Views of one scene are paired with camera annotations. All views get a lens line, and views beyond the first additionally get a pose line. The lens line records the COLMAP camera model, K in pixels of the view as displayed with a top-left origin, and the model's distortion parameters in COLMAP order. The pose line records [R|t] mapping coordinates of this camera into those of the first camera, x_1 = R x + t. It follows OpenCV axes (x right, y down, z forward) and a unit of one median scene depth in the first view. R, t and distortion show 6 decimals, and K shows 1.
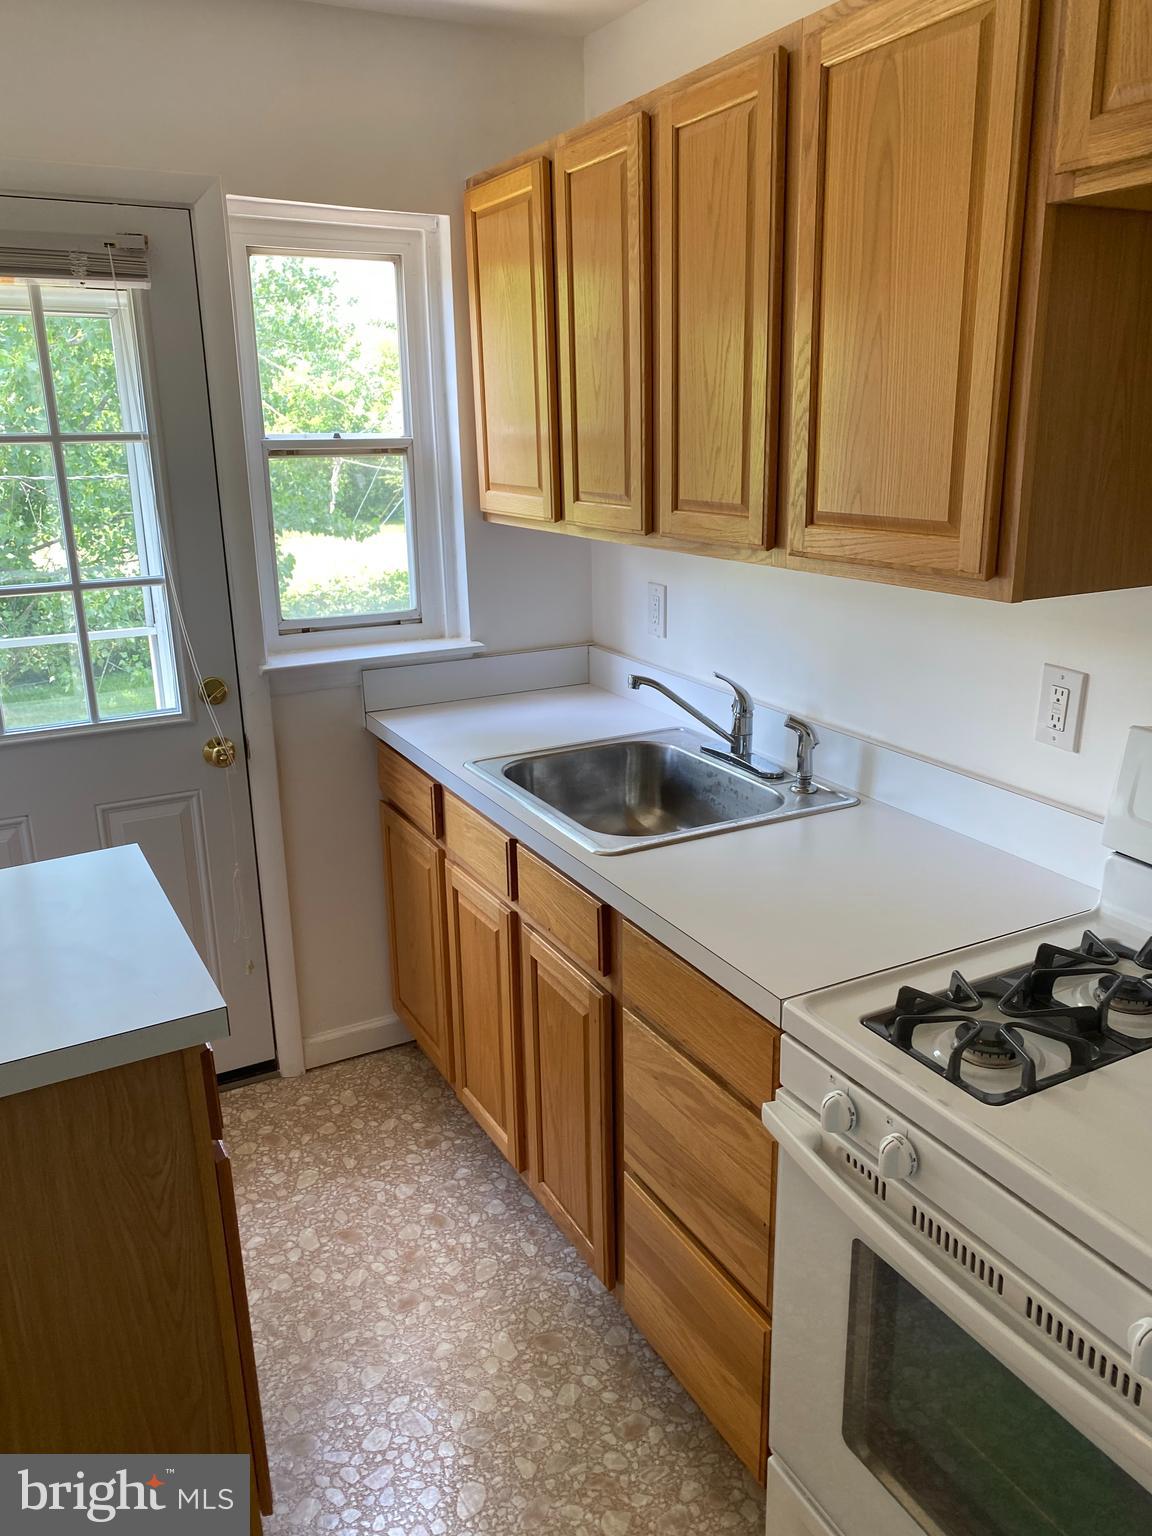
lens RADIAL K [[1167.3, 0, 576.0], [0, 1167.3, 768.0], [0, 0, 1]] dist [0.015977, -0.002830]
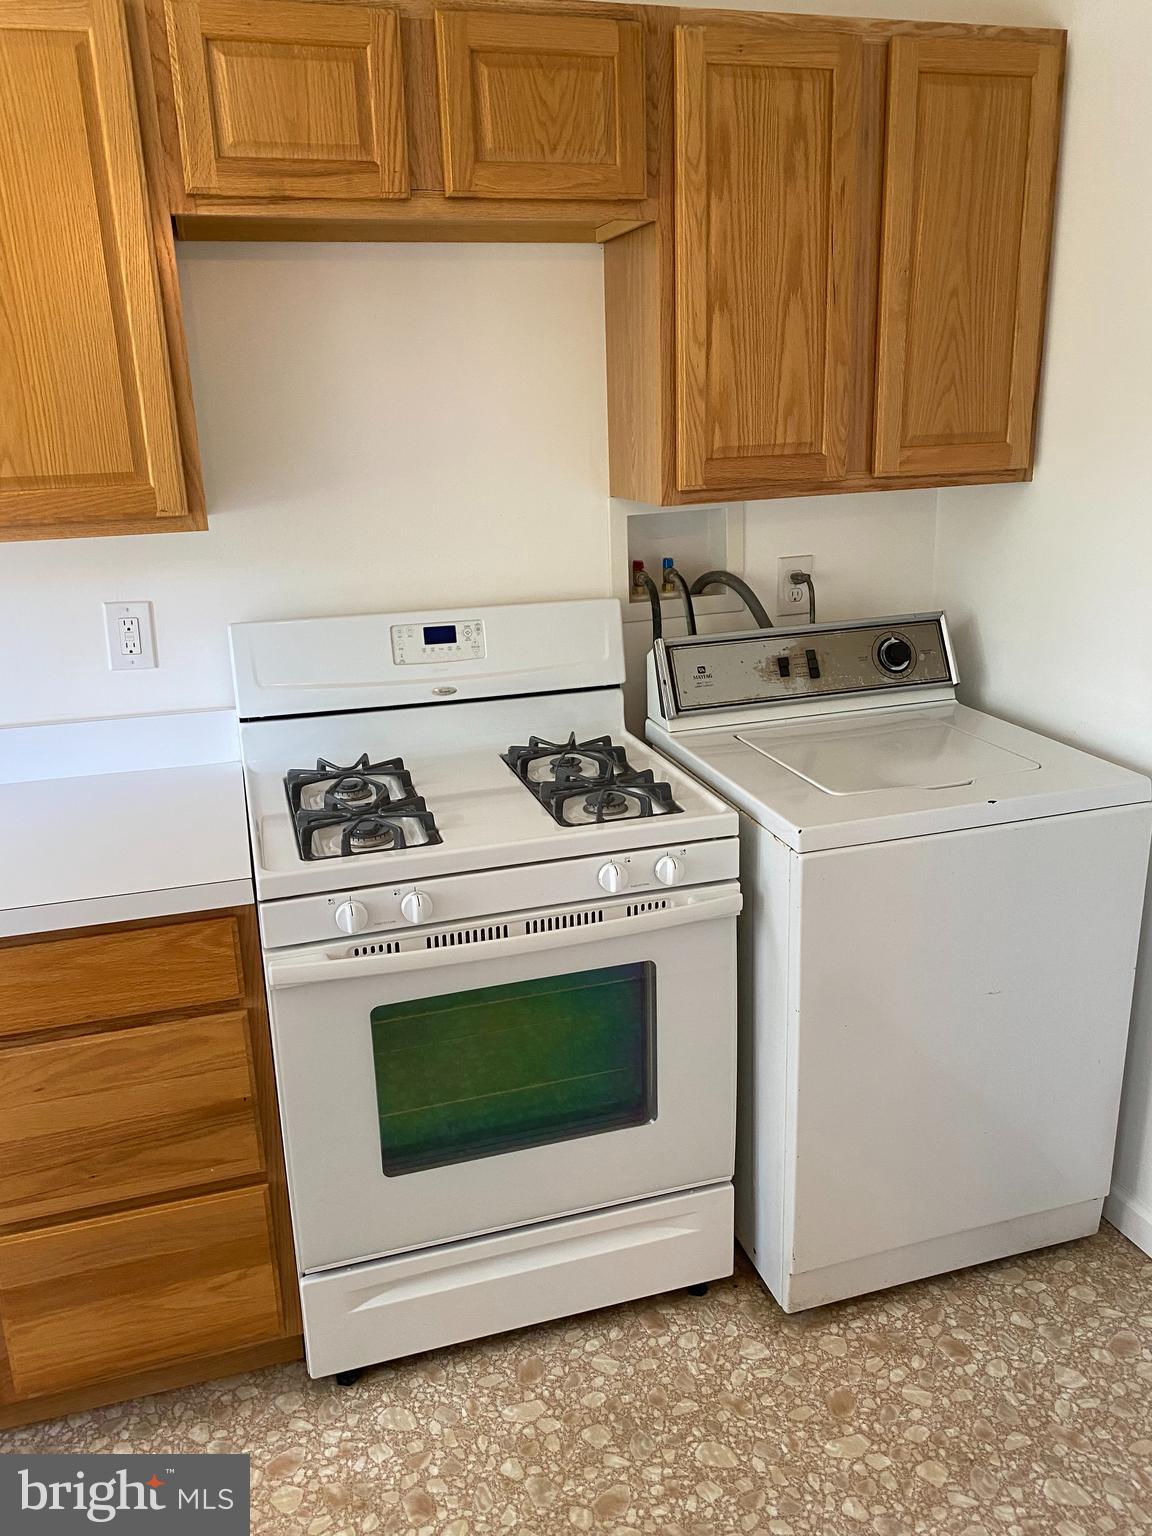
lens RADIAL K [[1167.3, 0, 576.0], [0, 1167.3, 768.0], [0, 0, 1]] dist [0.015977, -0.002830]
pose [[0.197290, -0.279635, 0.939617, -0.669309], [0.305432, 0.928284, 0.212131, -0.040930], [-0.931552, 0.245138, 0.268550, 0.292708]]
